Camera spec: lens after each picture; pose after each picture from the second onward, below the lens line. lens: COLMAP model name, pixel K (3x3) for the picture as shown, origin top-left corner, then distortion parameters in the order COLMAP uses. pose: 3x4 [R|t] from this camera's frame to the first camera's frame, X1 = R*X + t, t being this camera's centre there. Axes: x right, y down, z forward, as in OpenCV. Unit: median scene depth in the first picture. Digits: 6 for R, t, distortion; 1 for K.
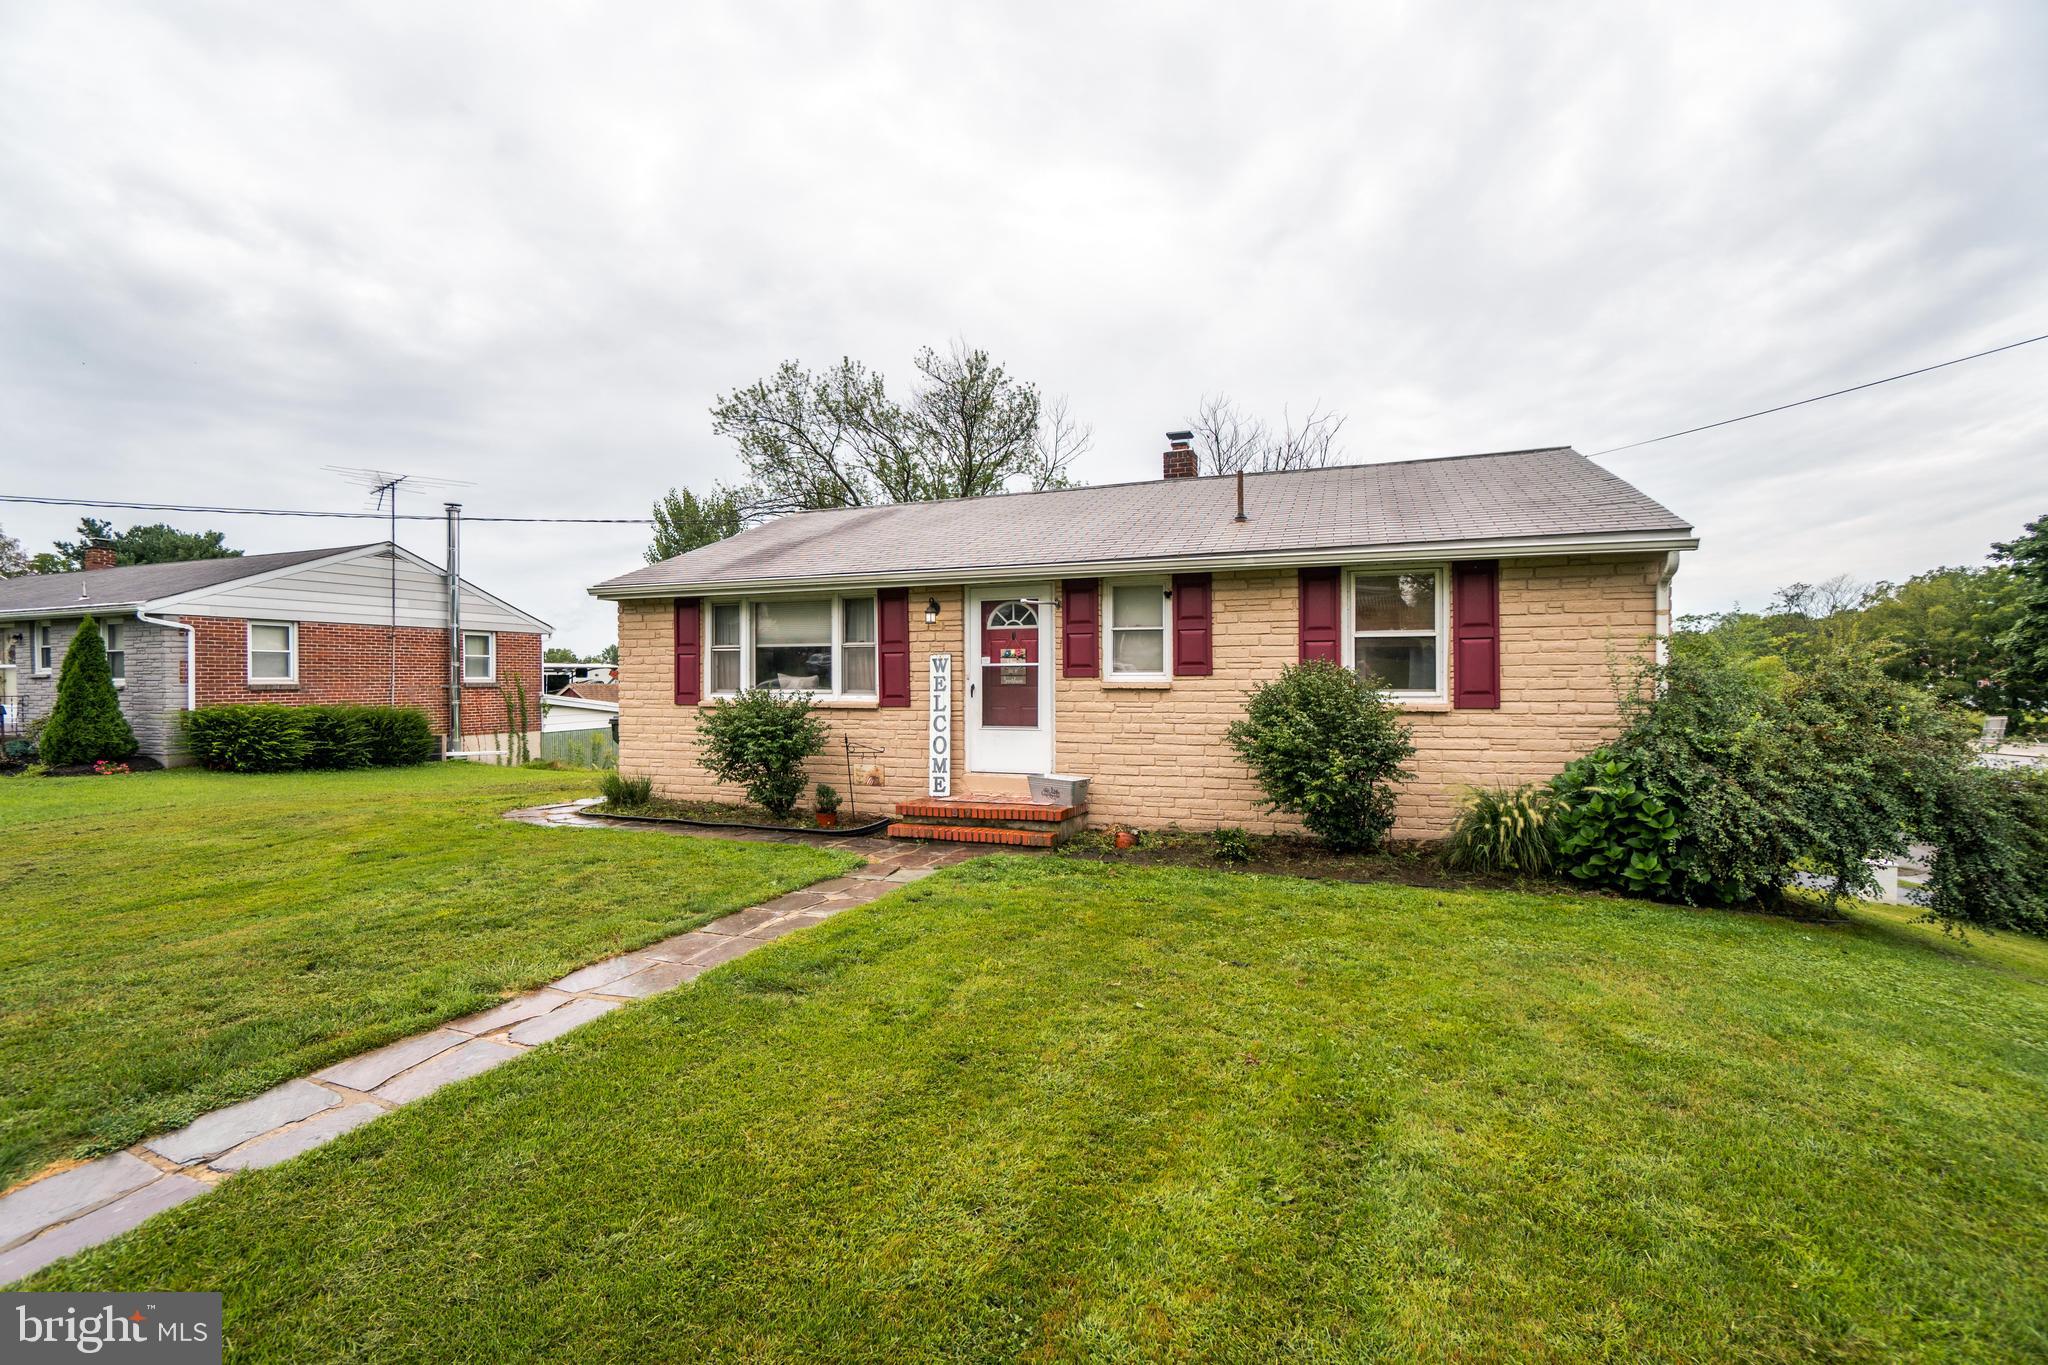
lens RADIAL K [[919.9, 0, 1017.4], [0, 919.9, 690.3], [0, 0, 1]] dist [-0.058717, 0.024146]
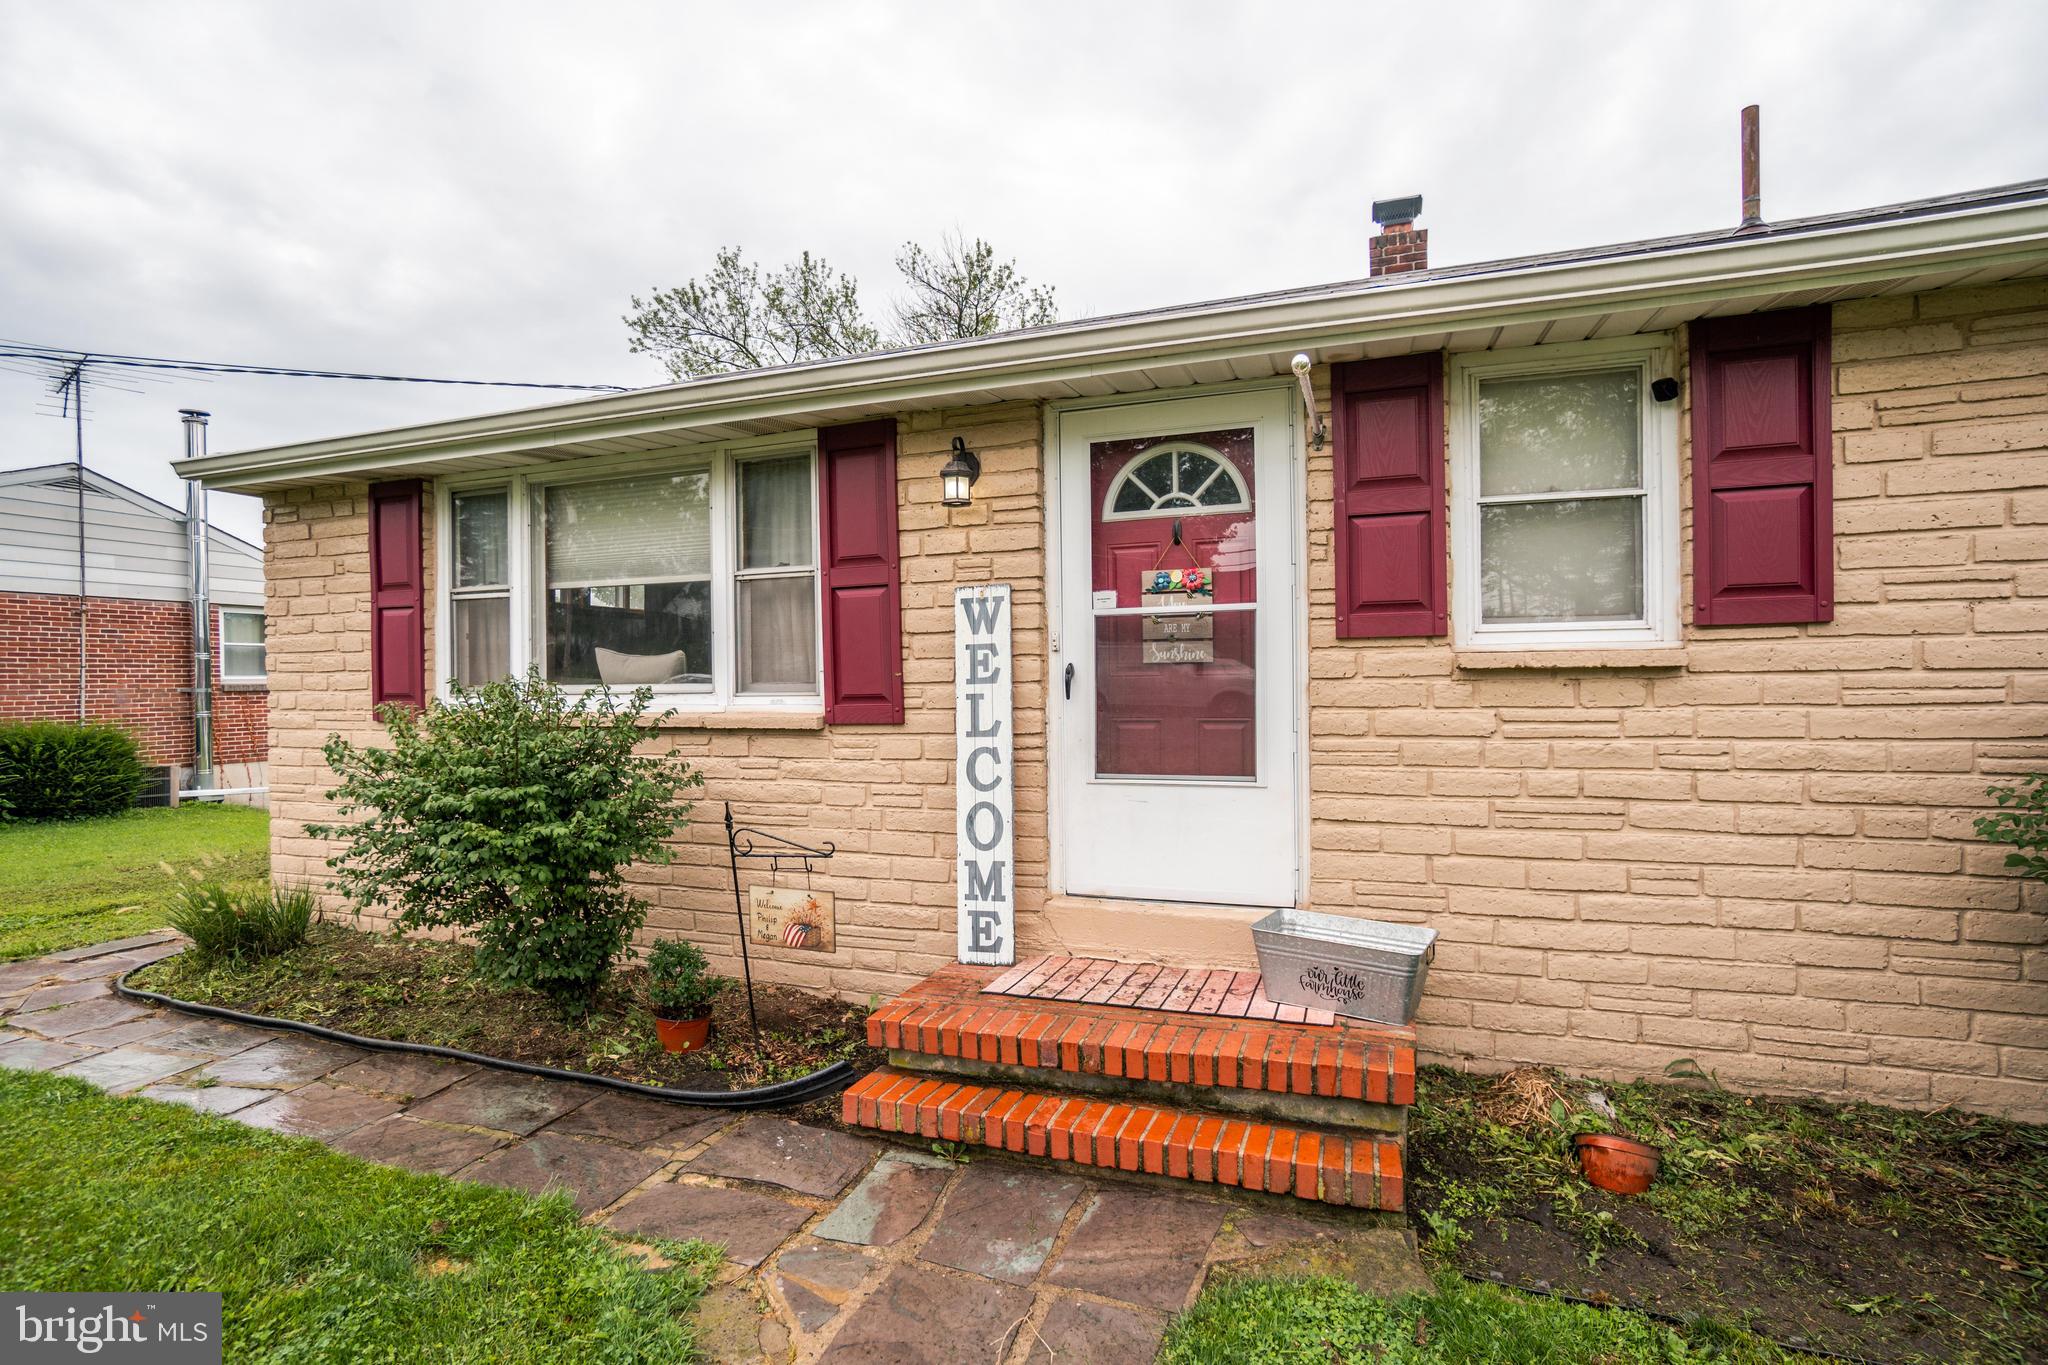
lens RADIAL K [[955.0, 0, 1018.8], [0, 955.0, 691.5], [0, 0, 1]] dist [-0.026121, 0.000121]
pose [[0.999848, -0.010120, 0.014229, -0.075068], [0.010107, 0.999948, 0.000977, 0.004175], [-0.014238, -0.000833, 0.999898, 0.605876]]
